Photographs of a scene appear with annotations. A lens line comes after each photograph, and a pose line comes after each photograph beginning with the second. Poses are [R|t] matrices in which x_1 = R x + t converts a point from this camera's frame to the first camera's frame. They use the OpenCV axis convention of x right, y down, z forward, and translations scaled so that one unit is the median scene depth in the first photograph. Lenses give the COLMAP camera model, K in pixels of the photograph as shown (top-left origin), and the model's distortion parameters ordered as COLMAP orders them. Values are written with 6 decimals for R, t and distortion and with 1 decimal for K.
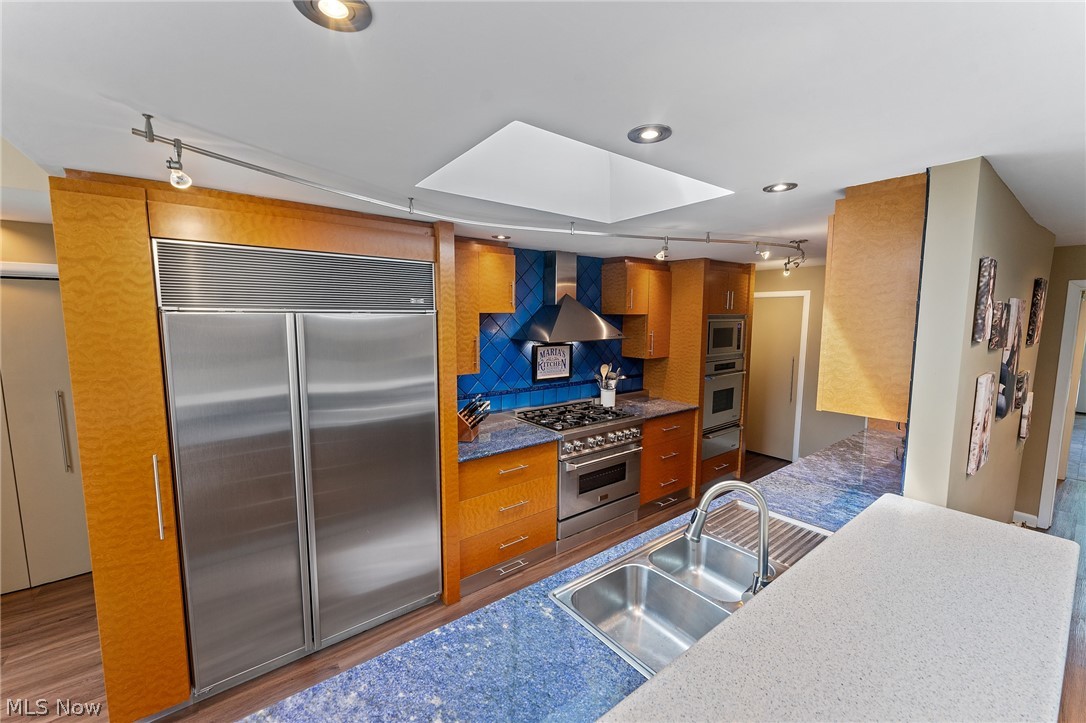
lens RADIAL K [[431.4, 0, 548.1], [0, 431.4, 364.7], [0, 0, 1]] dist [0.000240, -0.000026]
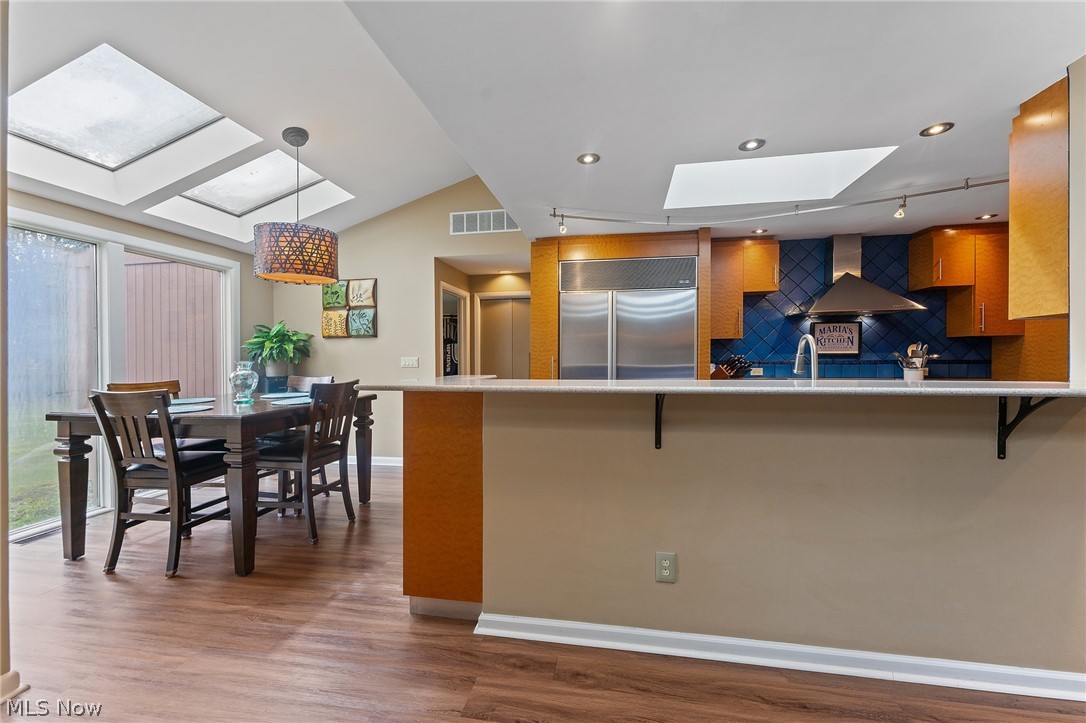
lens RADIAL K [[431.4, 0, 534.1], [0, 431.4, 360.2], [0, 0, 1]] dist [0.000240, -0.000026]
pose [[0.670742, -0.001118, -0.741690, 0.309351], [-0.071558, 0.995236, -0.066214, 0.174630], [0.738230, 0.097486, 0.667467, -0.257482]]
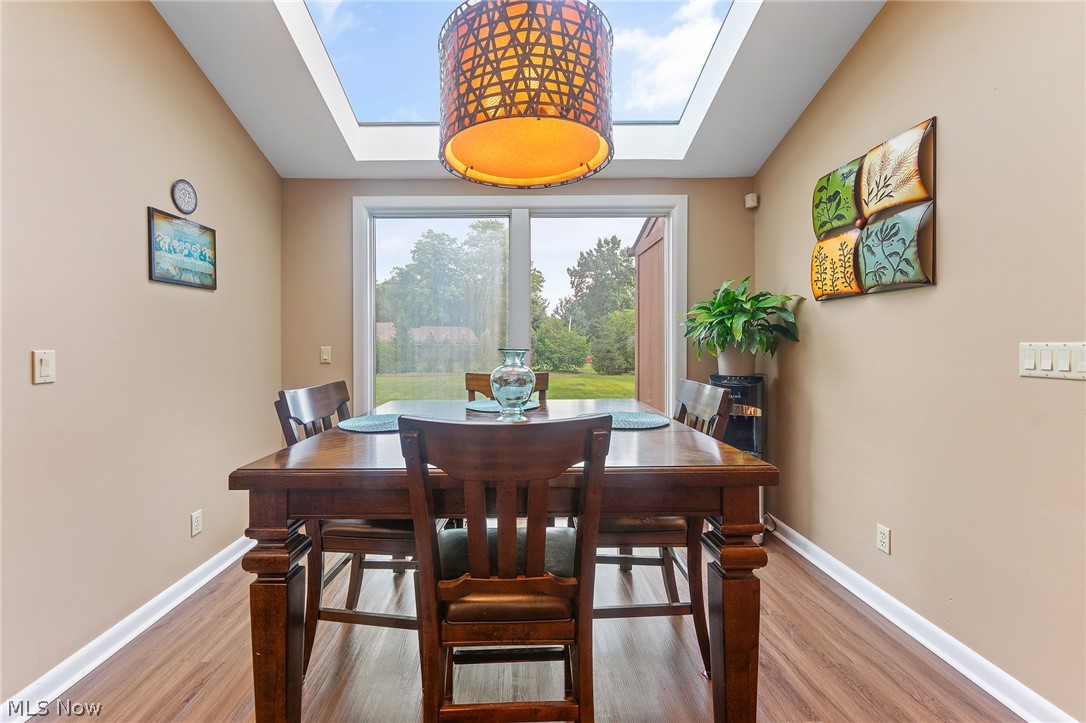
lens RADIAL K [[431.4, 0, 545.6], [0, 431.4, 338.7], [0, 0, 1]] dist [0.000240, -0.000026]
pose [[-0.600854, -0.010422, -0.799291, -0.310872], [-0.084876, 0.995094, 0.050829, 0.126231], [0.794840, 0.098381, -0.598790, 0.168543]]
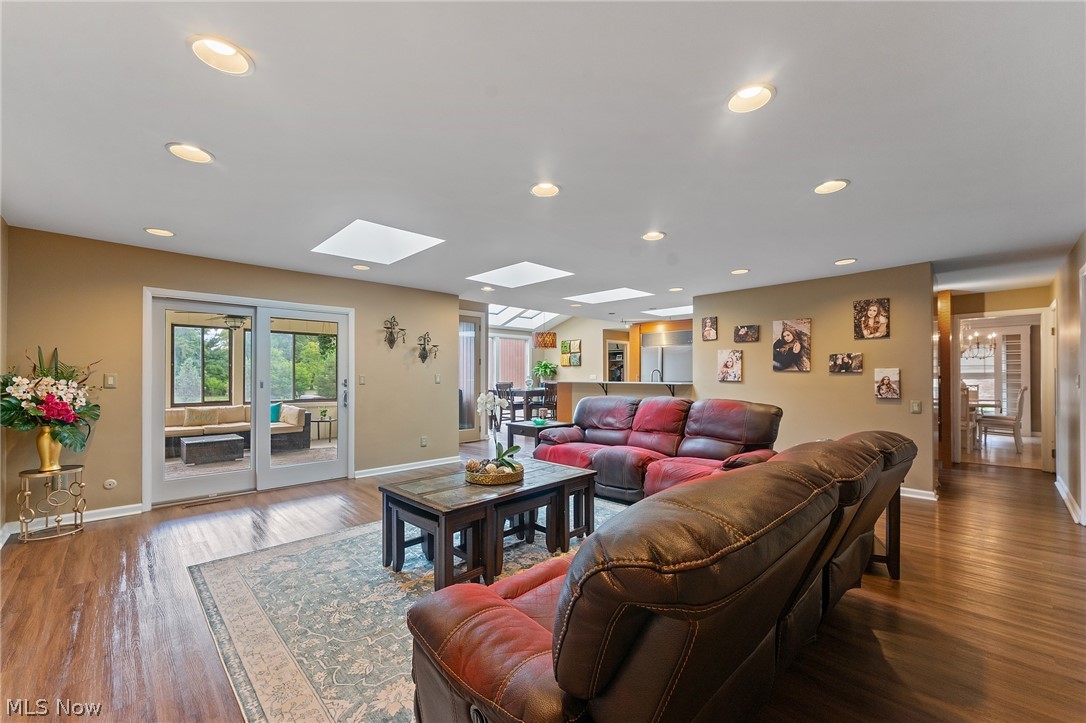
lens RADIAL K [[431.4, 0, 542.1], [0, 431.4, 370.7], [0, 0, 1]] dist [0.000240, -0.000026]
pose [[0.113497, -0.012425, -0.993461, 1.796284], [-0.104032, 0.994277, -0.024321, 0.186189], [0.988077, 0.106112, 0.111555, -0.328081]]
